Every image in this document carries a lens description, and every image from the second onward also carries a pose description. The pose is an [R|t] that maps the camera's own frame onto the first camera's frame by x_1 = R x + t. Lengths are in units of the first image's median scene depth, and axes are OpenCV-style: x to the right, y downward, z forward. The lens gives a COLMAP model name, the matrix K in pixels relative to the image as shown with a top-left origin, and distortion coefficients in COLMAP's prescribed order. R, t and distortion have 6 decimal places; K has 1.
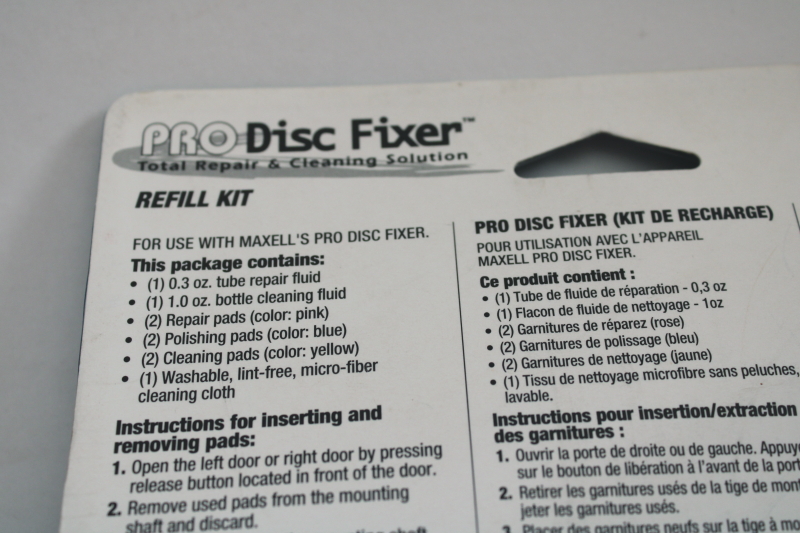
lens RADIAL K [[1209.3, 0, 400.2], [0, 1209.3, 267.7], [0, 0, 1]] dist [-0.069723, 0.000000]
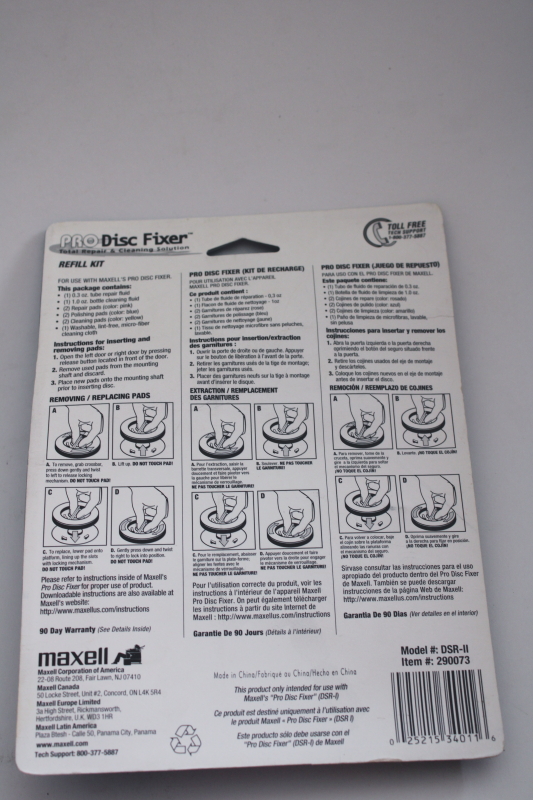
lens RADIAL K [[1209.3, 0, 267.4], [0, 1209.3, 398.1], [0, 0, 1]] dist [-0.069723, 0.000000]
pose [[0.999997, 0.000092, 0.002615, 0.232968], [-0.000112, 0.999972, 0.007513, 0.222473], [-0.002614, -0.007513, 0.999968, -1.674454]]
